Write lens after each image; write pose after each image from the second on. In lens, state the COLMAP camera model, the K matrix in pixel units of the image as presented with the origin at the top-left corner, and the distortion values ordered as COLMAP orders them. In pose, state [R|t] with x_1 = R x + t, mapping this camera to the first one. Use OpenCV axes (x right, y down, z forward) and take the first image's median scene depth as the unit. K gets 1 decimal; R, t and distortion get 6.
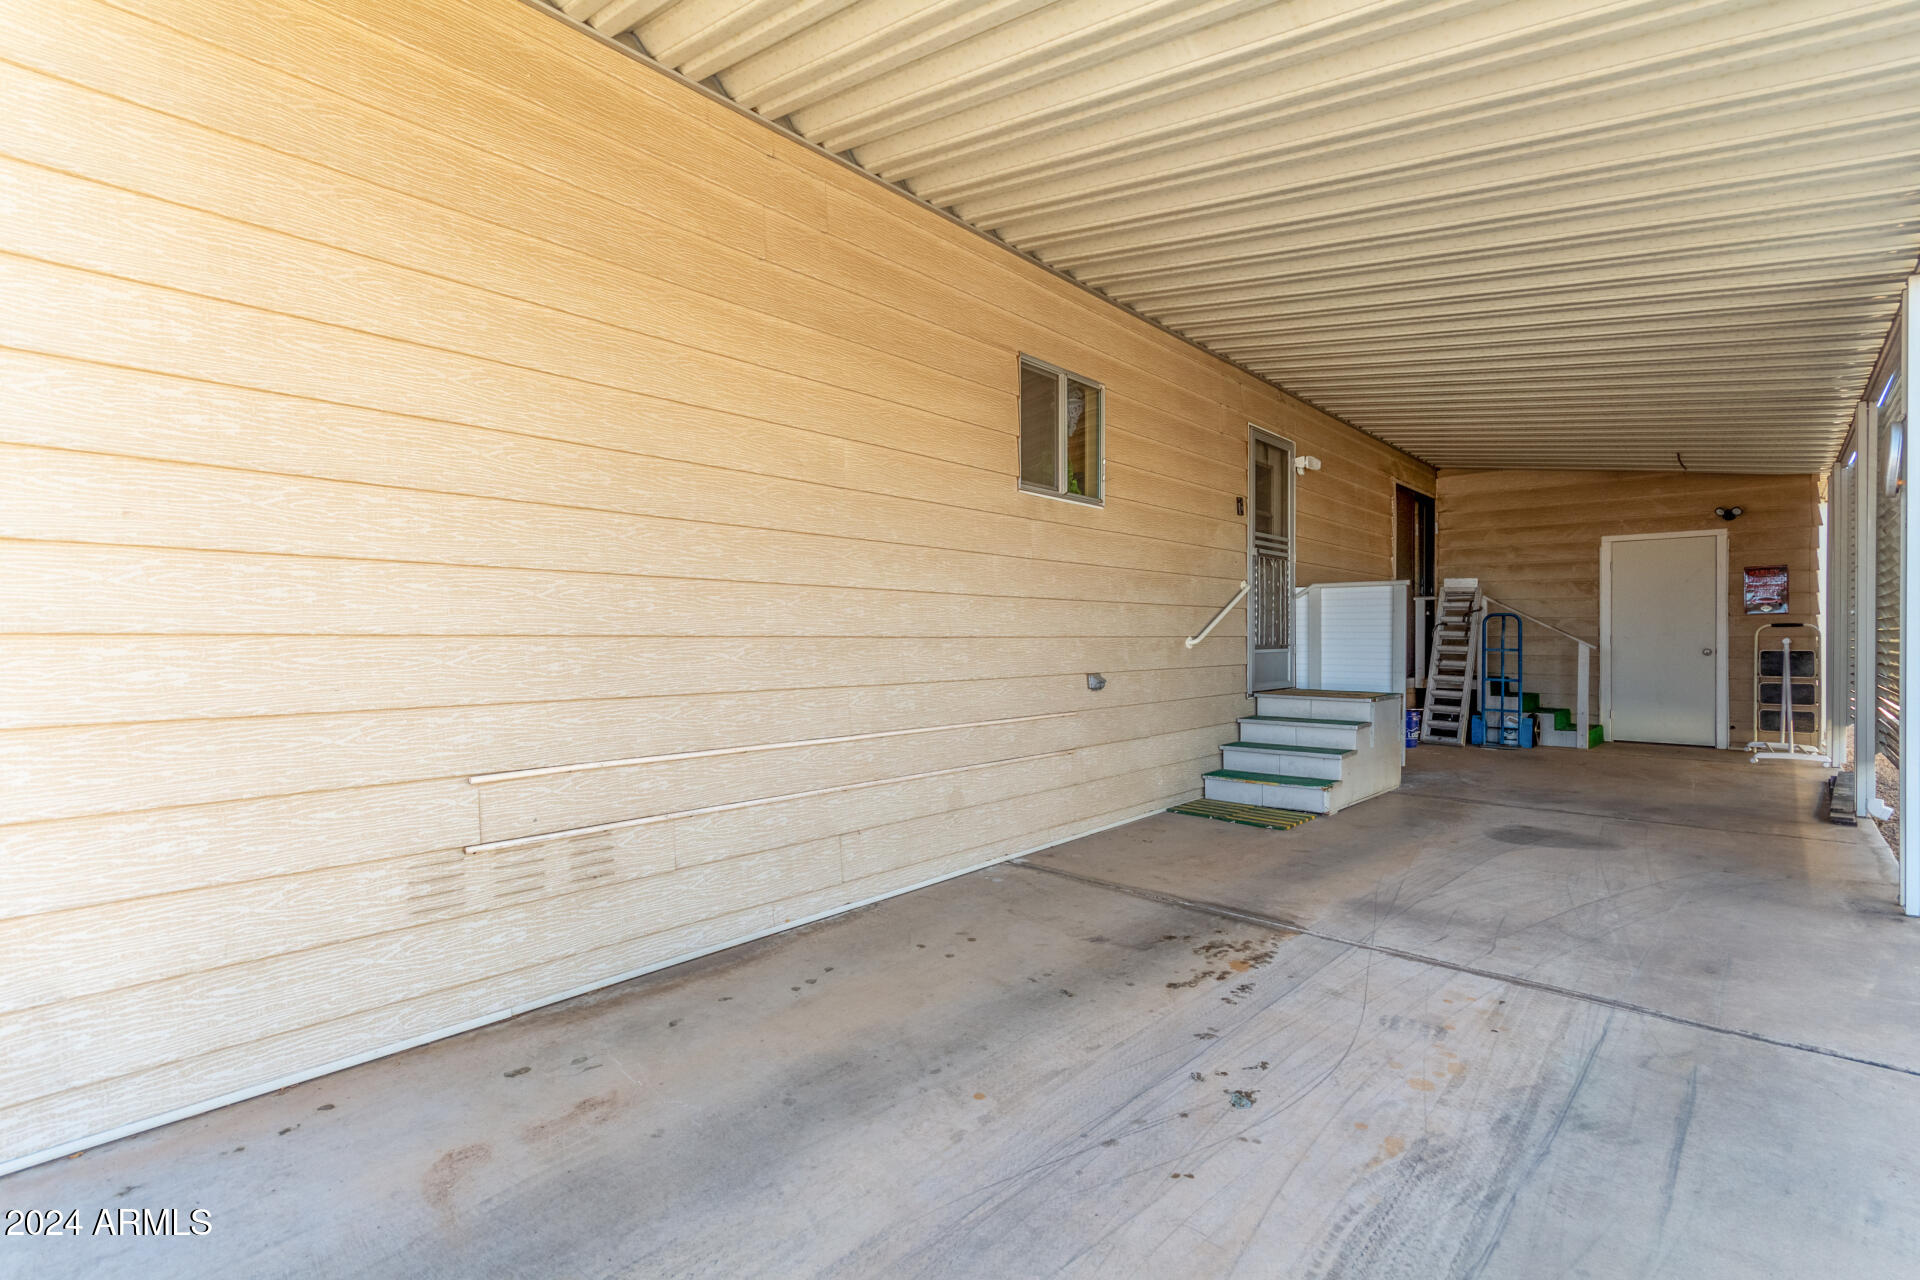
lens RADIAL K [[879.8, 0, 965.8], [0, 879.8, 641.0], [0, 0, 1]] dist [0.001998, 0.001032]
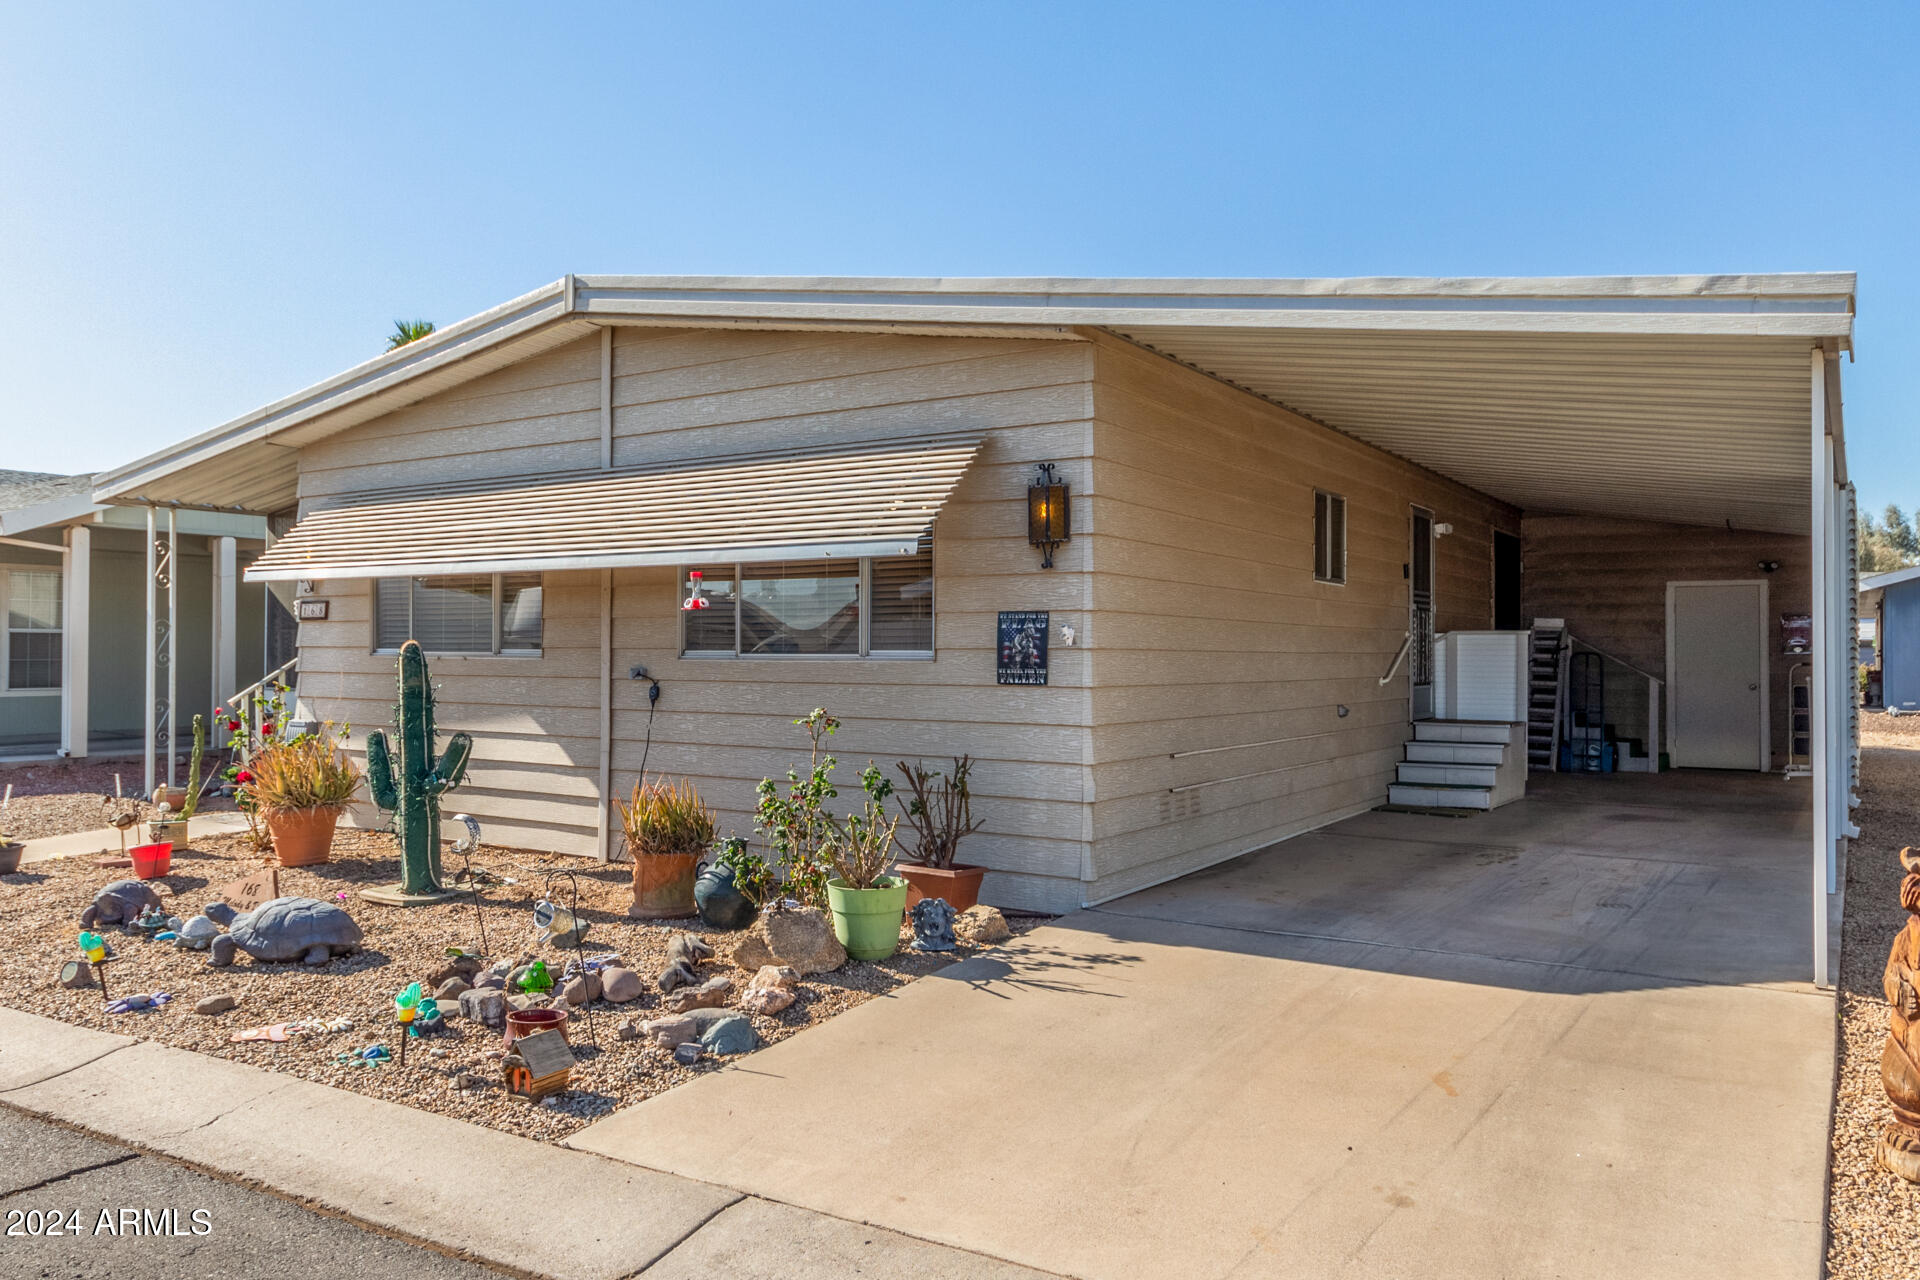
lens RADIAL K [[1334.5, 0, 960.0], [0, 1334.5, 640.0], [0, 0, 1]] dist [0.001732, 0.000326]
pose [[0.989439, 0.005866, 0.144834, -0.418623], [-0.003524, 0.999859, -0.016423, -0.016252], [-0.144910, 0.015739, 0.989320, -0.554349]]
